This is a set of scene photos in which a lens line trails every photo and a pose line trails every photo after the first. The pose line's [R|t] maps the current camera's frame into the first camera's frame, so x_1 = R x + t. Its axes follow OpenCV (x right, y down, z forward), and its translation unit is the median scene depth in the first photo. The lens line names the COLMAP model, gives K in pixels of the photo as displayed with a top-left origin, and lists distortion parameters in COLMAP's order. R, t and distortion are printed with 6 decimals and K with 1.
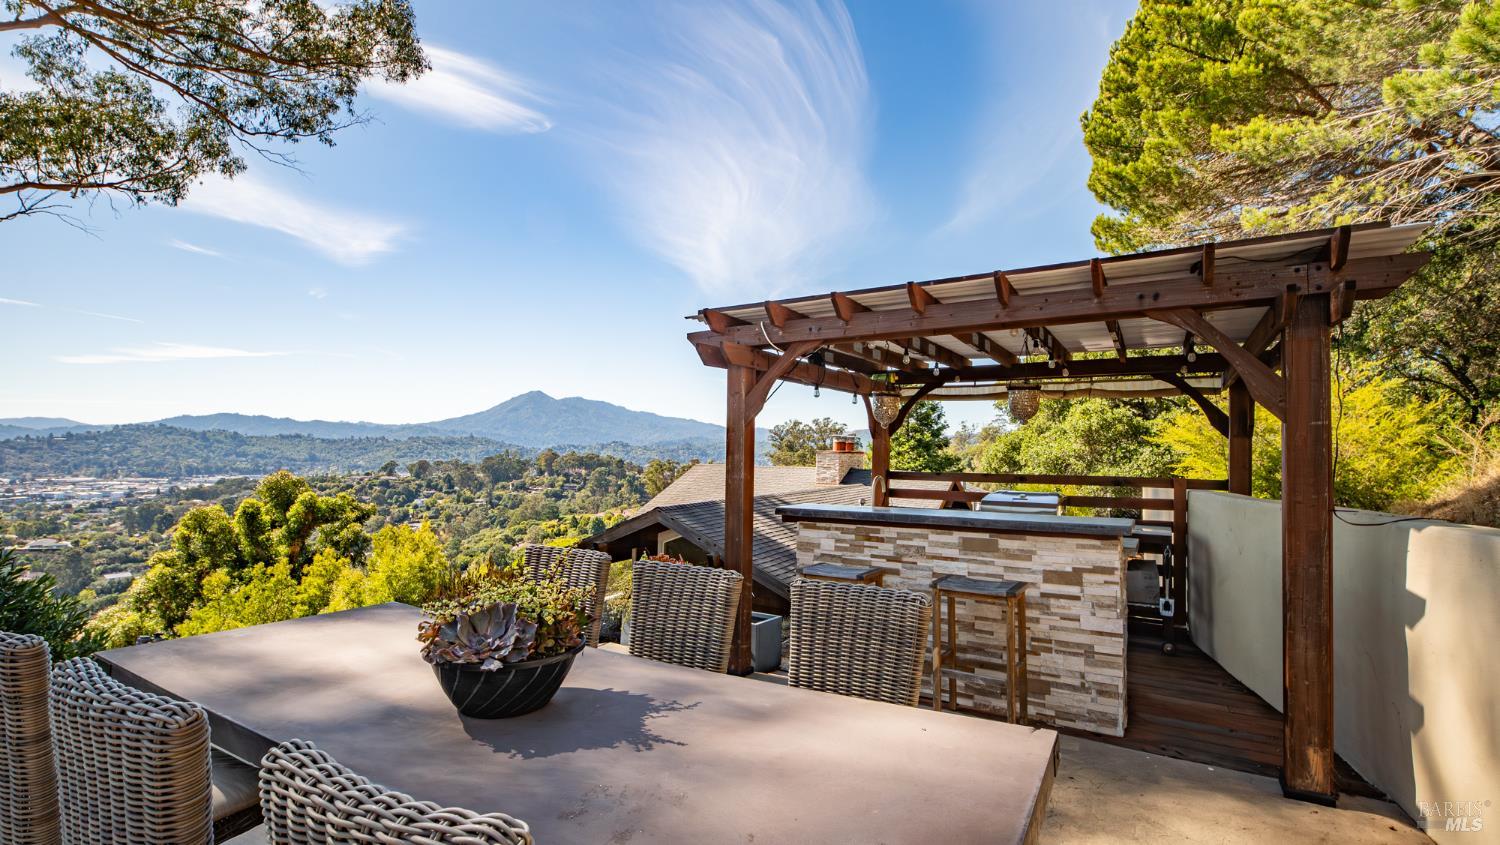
lens RADIAL K [[682.1, 0, 738.2], [0, 682.1, 436.4], [0, 0, 1]] dist [0.014869, -0.003453]
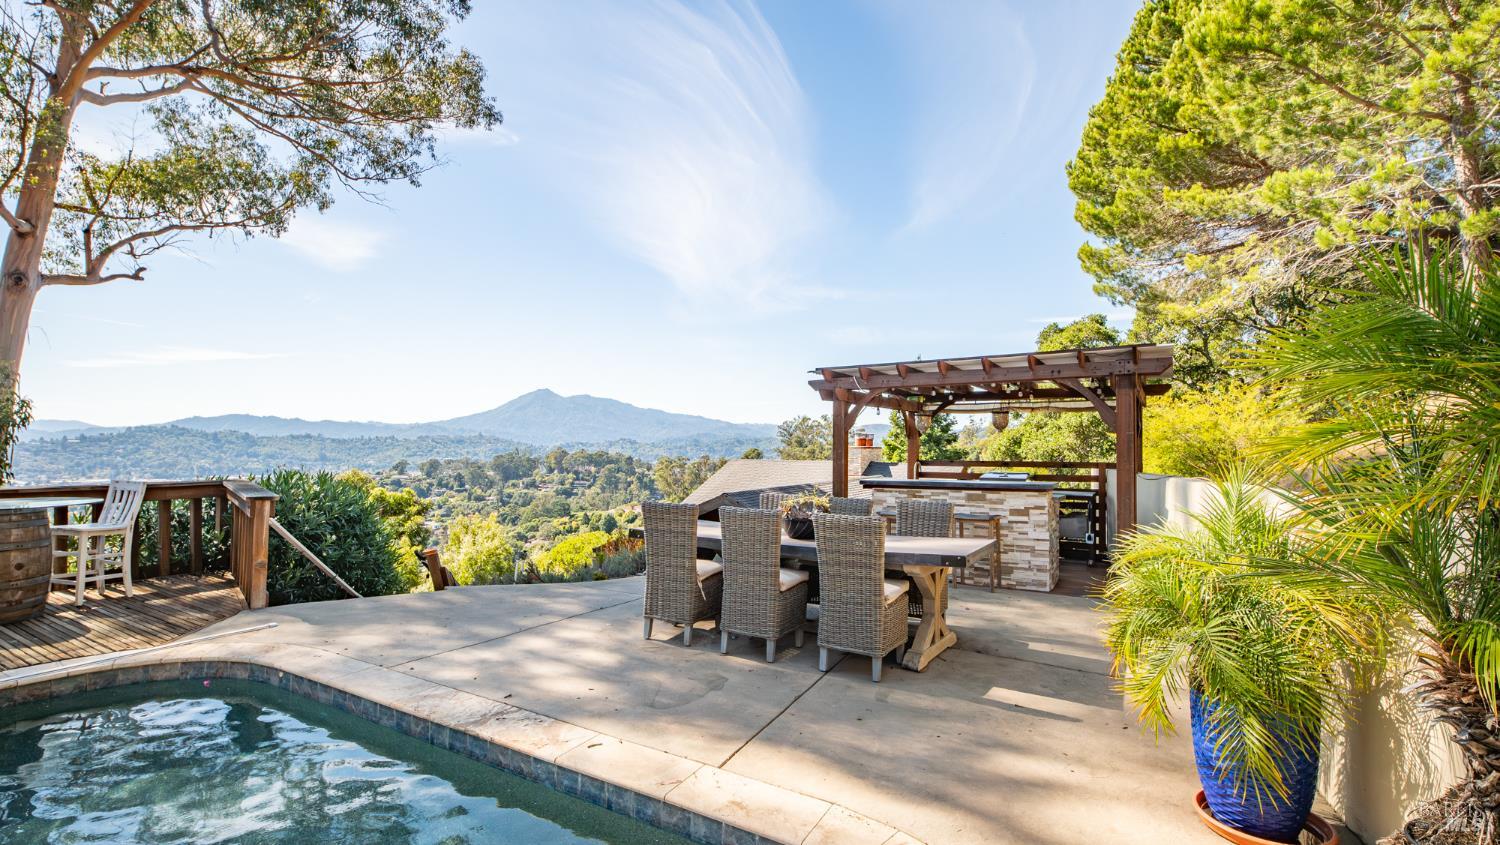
lens RADIAL K [[682.1, 0, 737.9], [0, 682.1, 433.8], [0, 0, 1]] dist [0.014869, -0.003453]
pose [[0.999890, -0.009526, -0.011362, -0.046603], [0.009549, 0.999953, 0.001933, -0.004035], [0.011343, -0.002042, 0.999934, -0.148217]]
